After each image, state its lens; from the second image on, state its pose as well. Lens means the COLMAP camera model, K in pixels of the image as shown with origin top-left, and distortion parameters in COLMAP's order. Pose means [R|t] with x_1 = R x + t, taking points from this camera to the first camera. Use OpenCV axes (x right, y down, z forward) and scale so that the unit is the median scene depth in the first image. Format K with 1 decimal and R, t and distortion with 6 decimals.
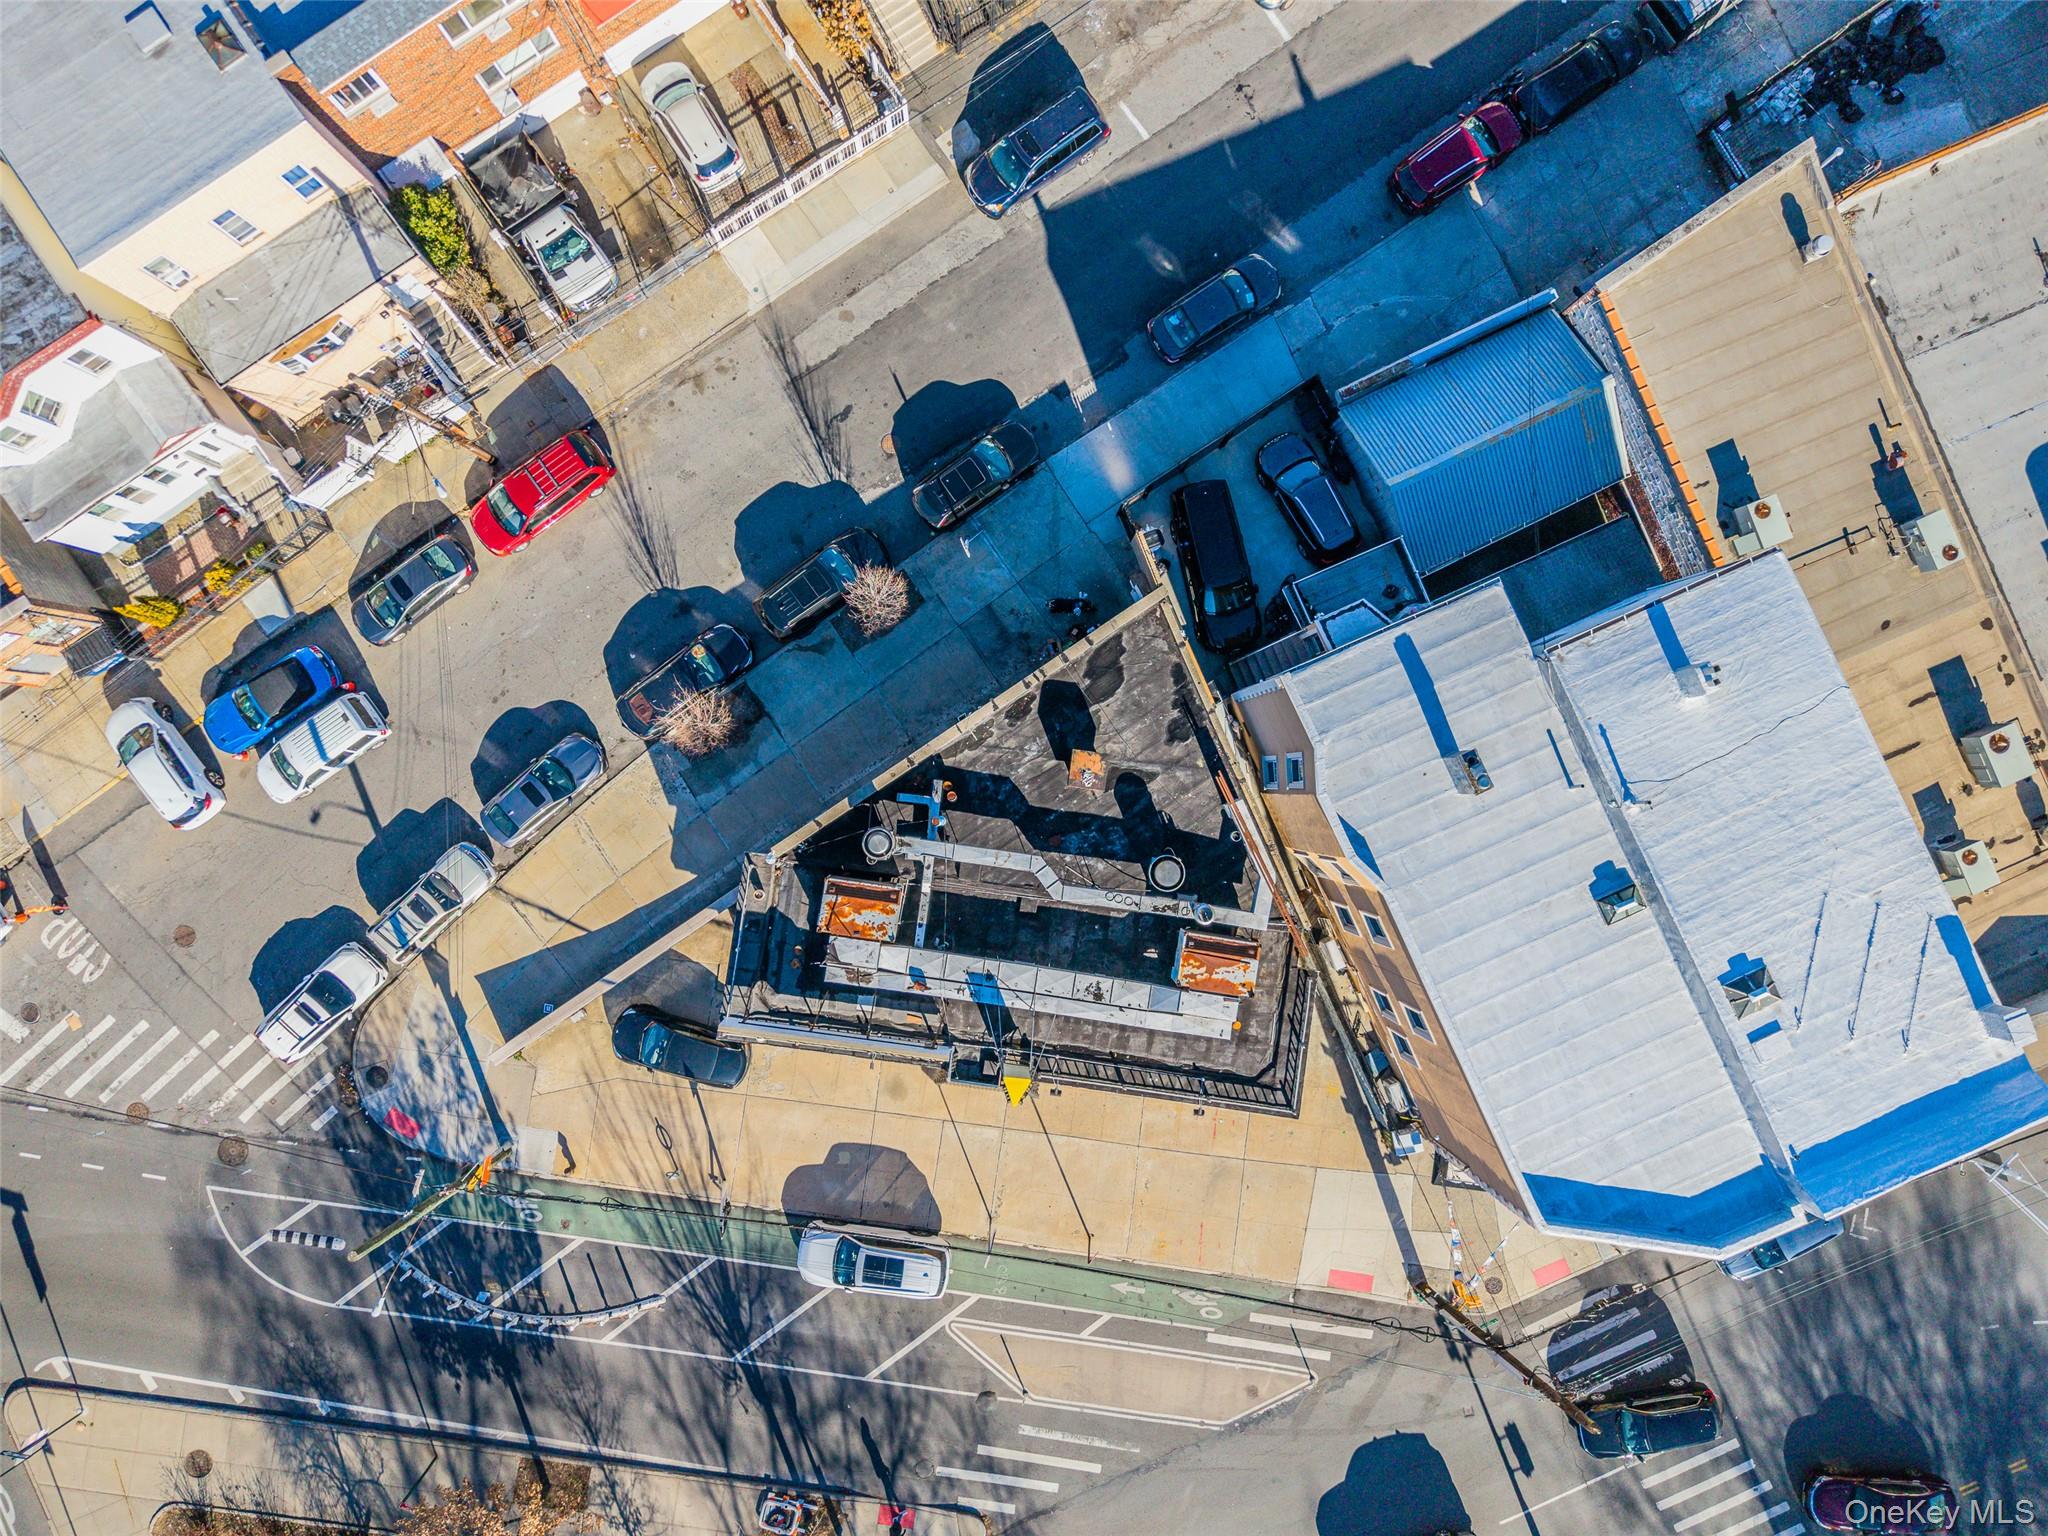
lens RADIAL K [[1365.5, 0, 1019.2], [0, 1365.5, 780.2], [0, 0, 1]] dist [0.032487, -0.020511]
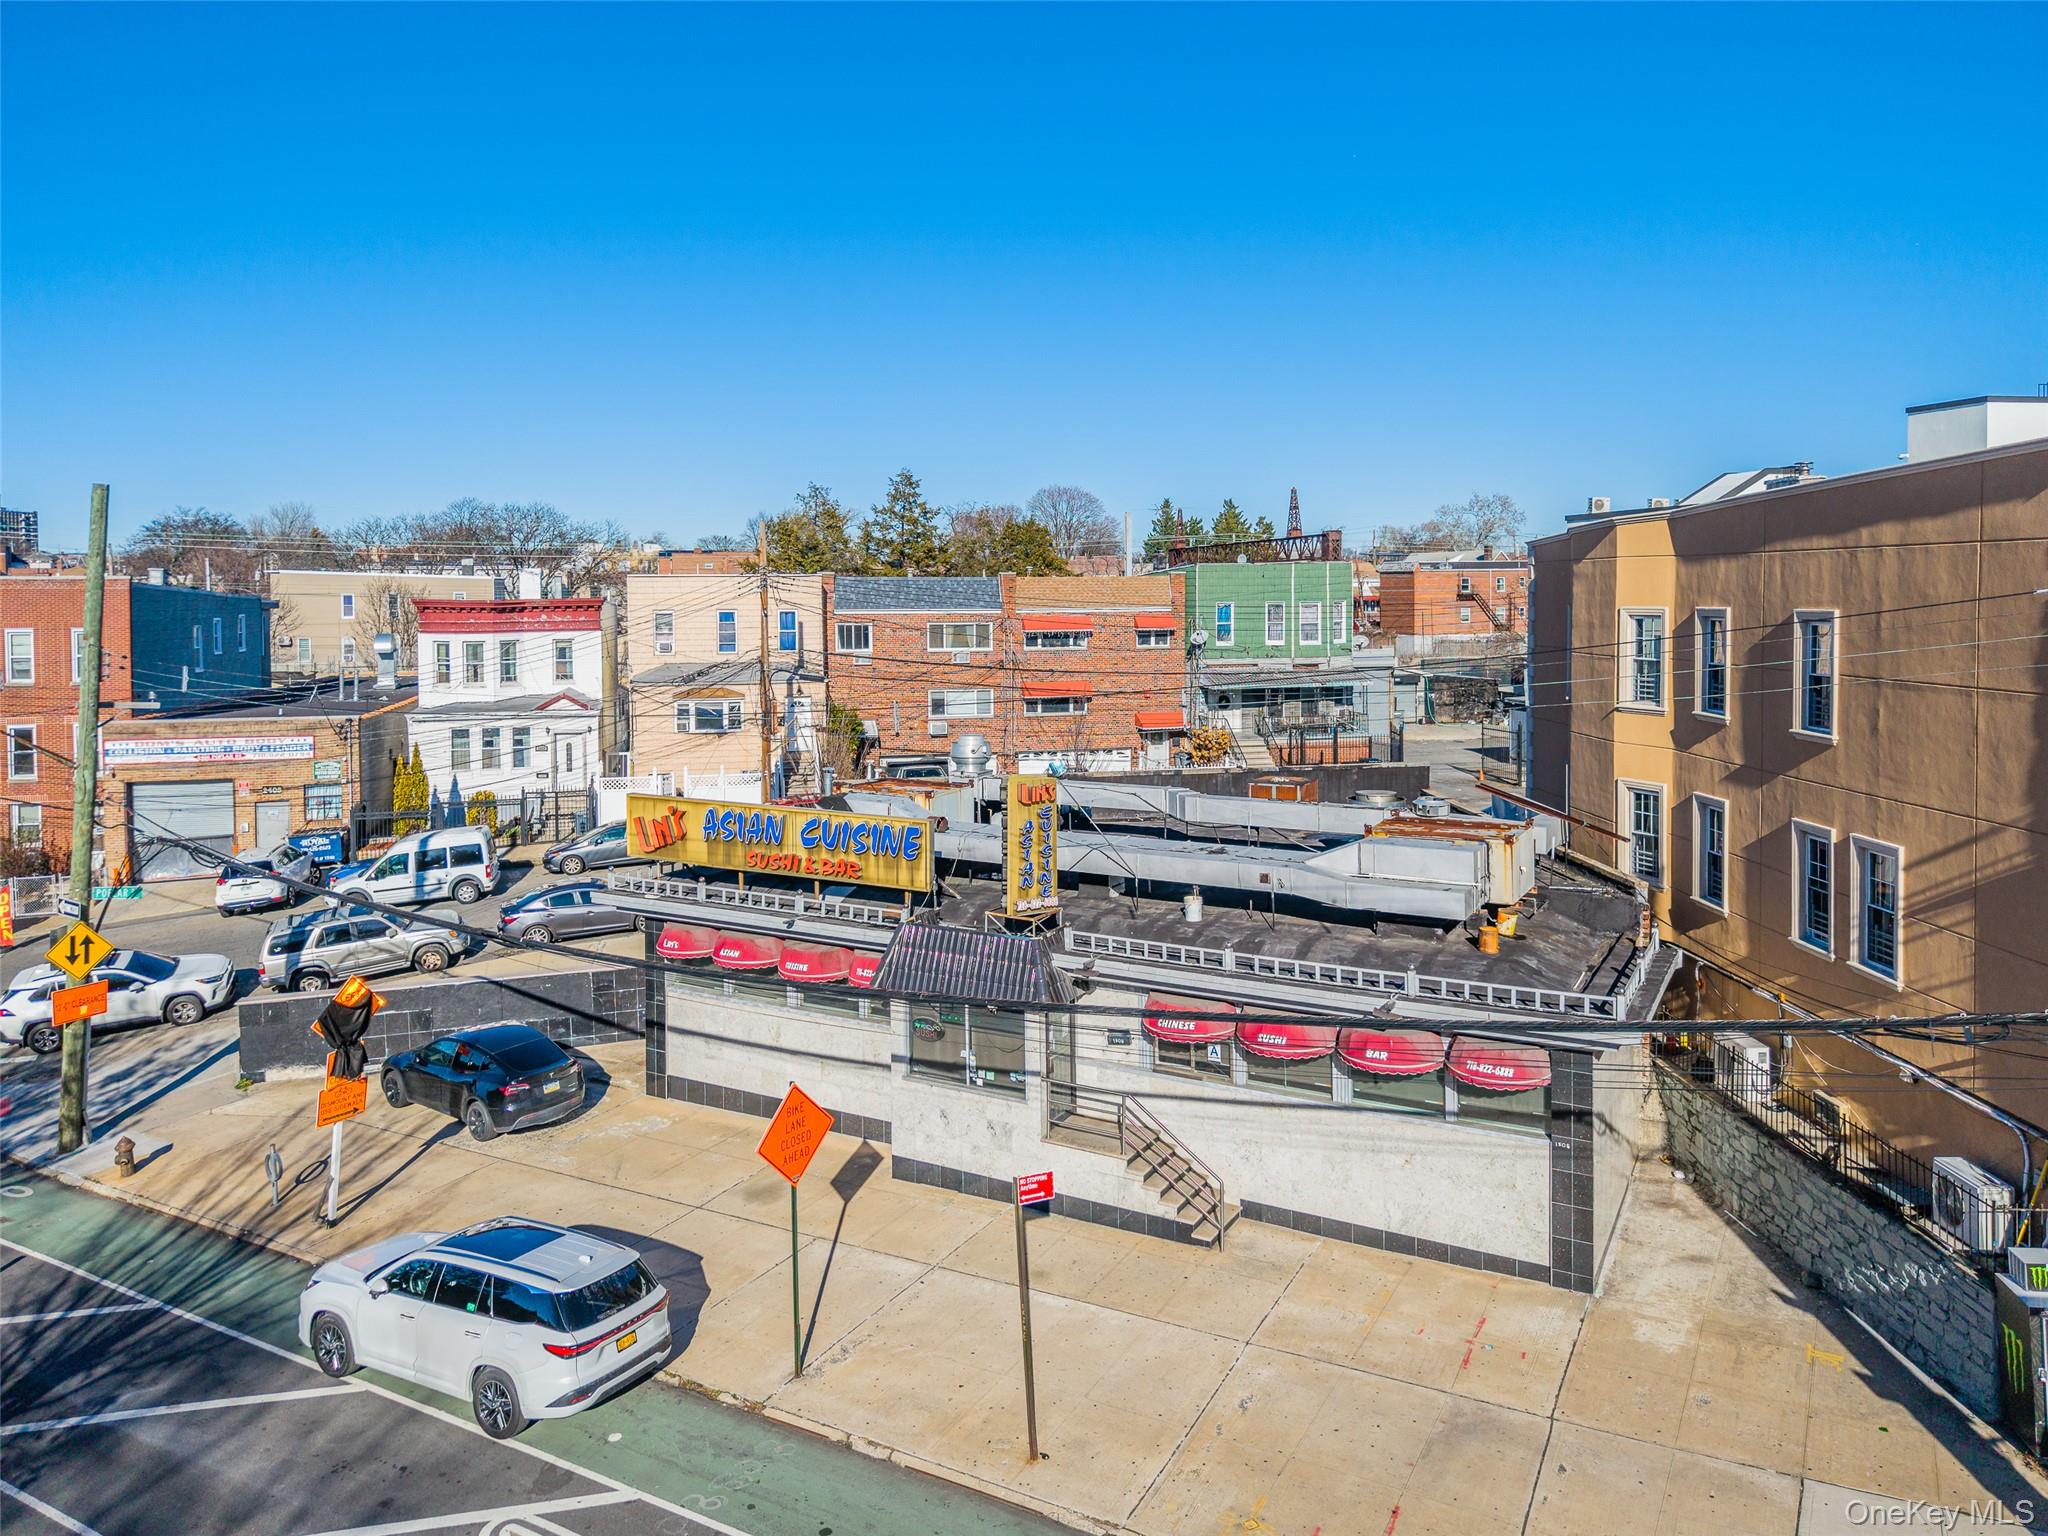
lens RADIAL K [[1424.6, 0, 1024.2], [0, 1424.6, 646.7], [0, 0, 1]] dist [0.043187, -0.038817]
pose [[0.928959, -0.012996, -0.369953, 0.185739], [-0.369283, 0.037068, -0.928578, 0.672628], [0.025781, 0.999228, 0.029635, 0.837686]]
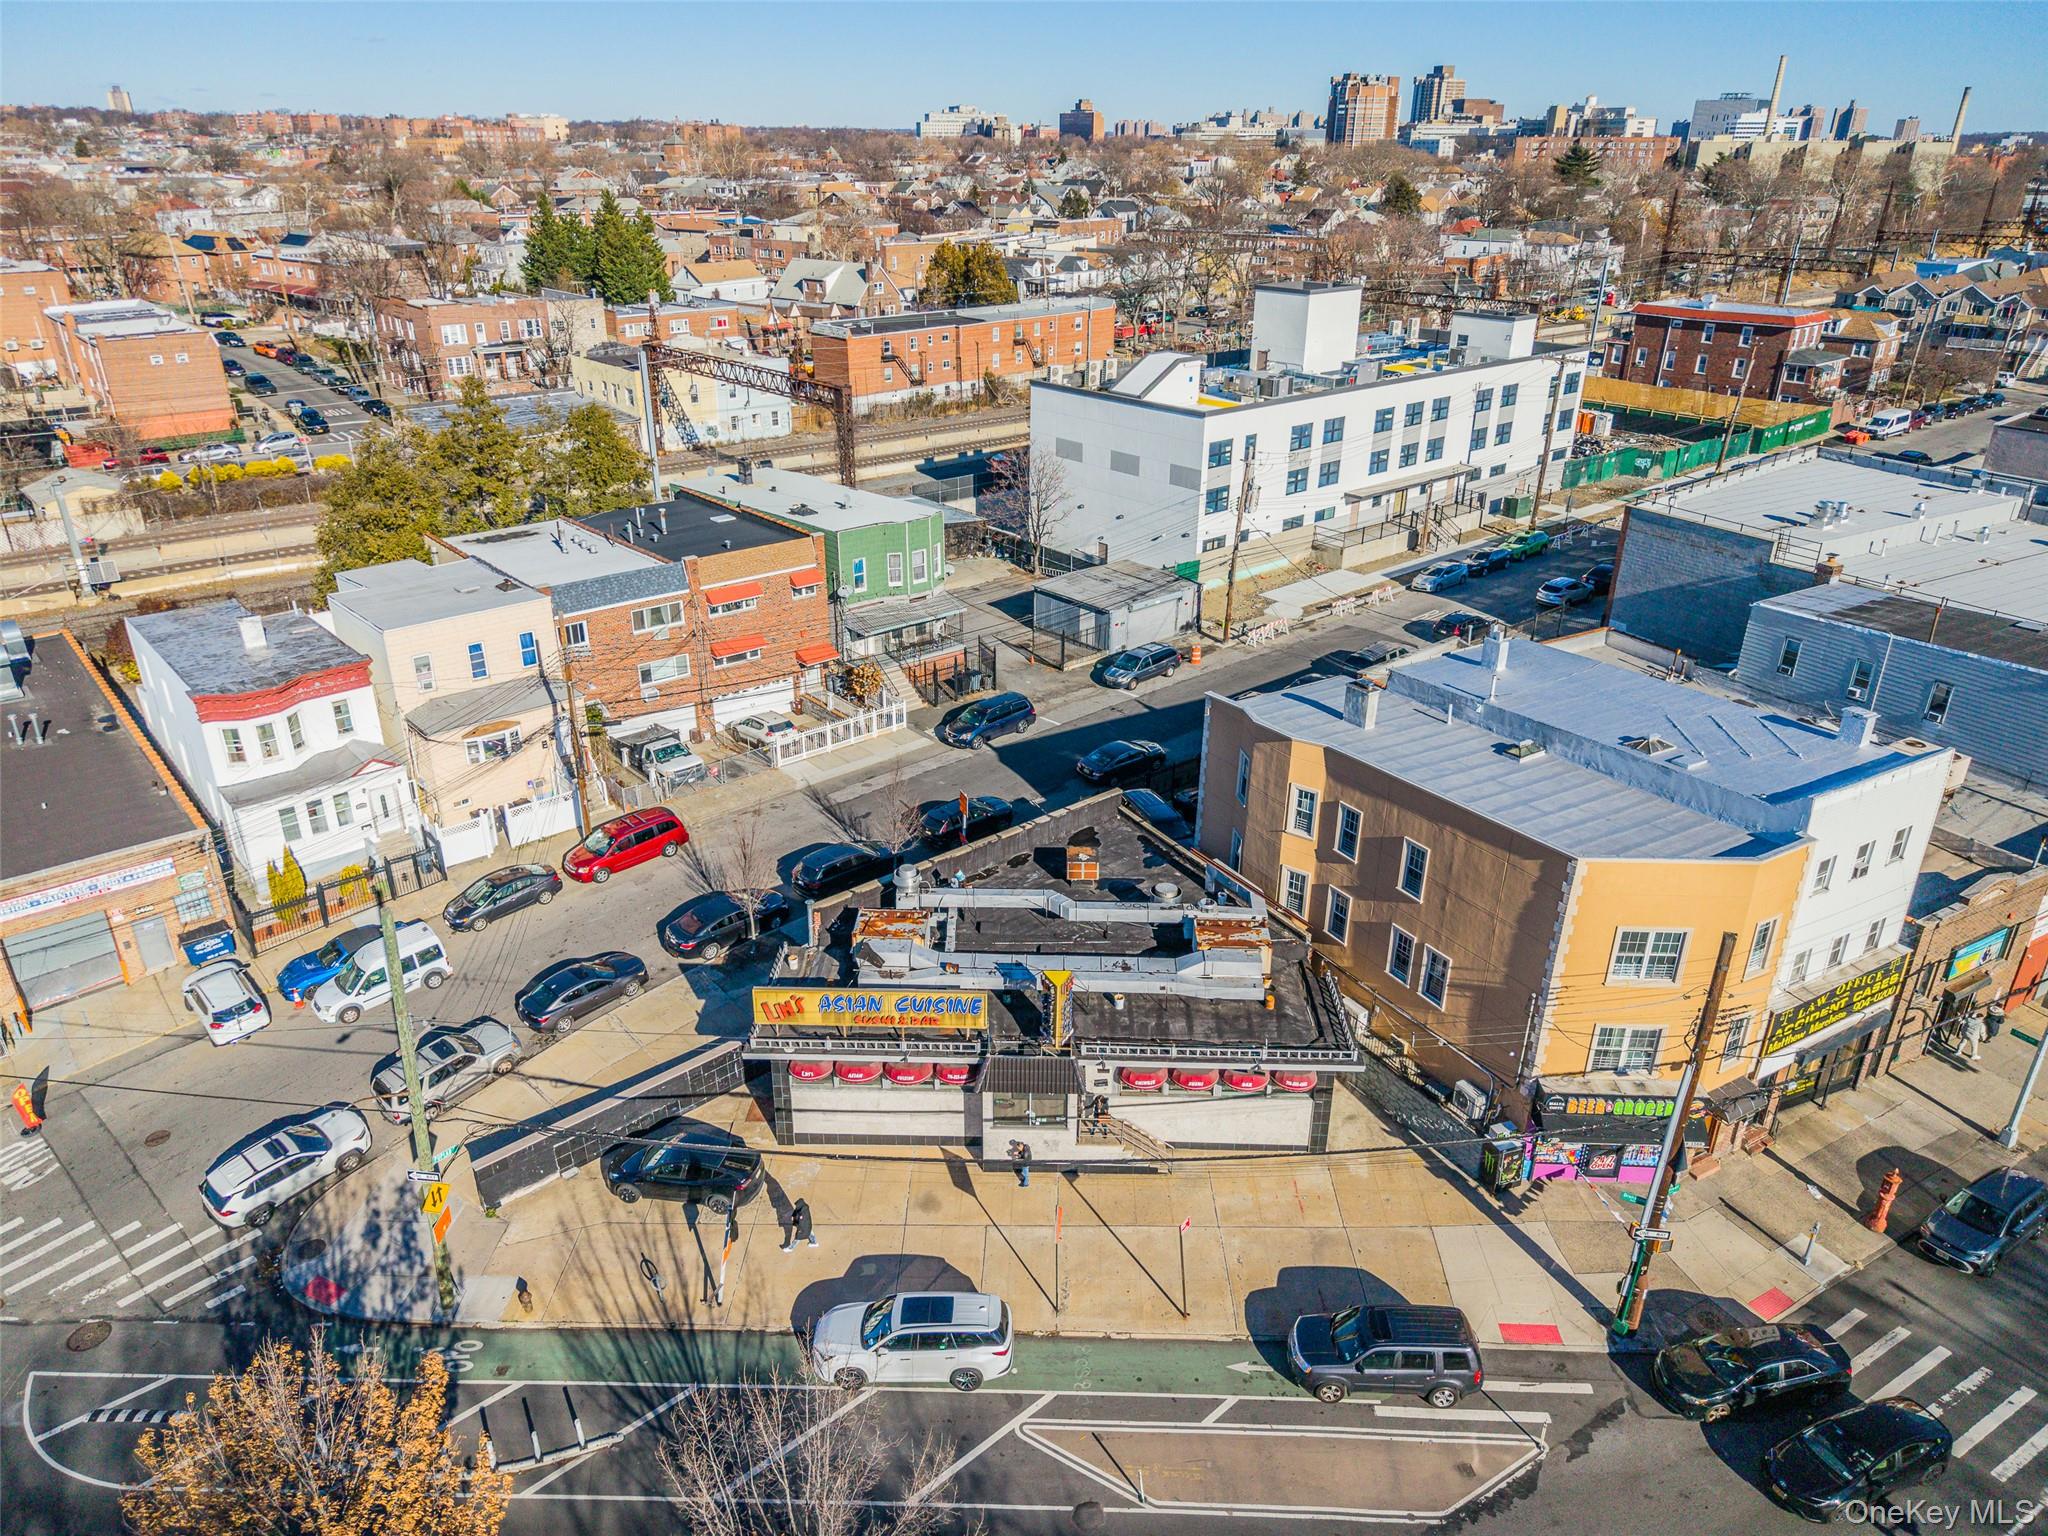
lens RADIAL K [[1365.5, 0, 1019.2], [0, 1365.5, 780.2], [0, 0, 1]] dist [0.032487, -0.020511]
pose [[0.993656, -0.059809, 0.095235, -0.103164], [0.111617, 0.421141, -0.900101, 0.941521], [0.013727, 0.905021, 0.425146, 0.408184]]
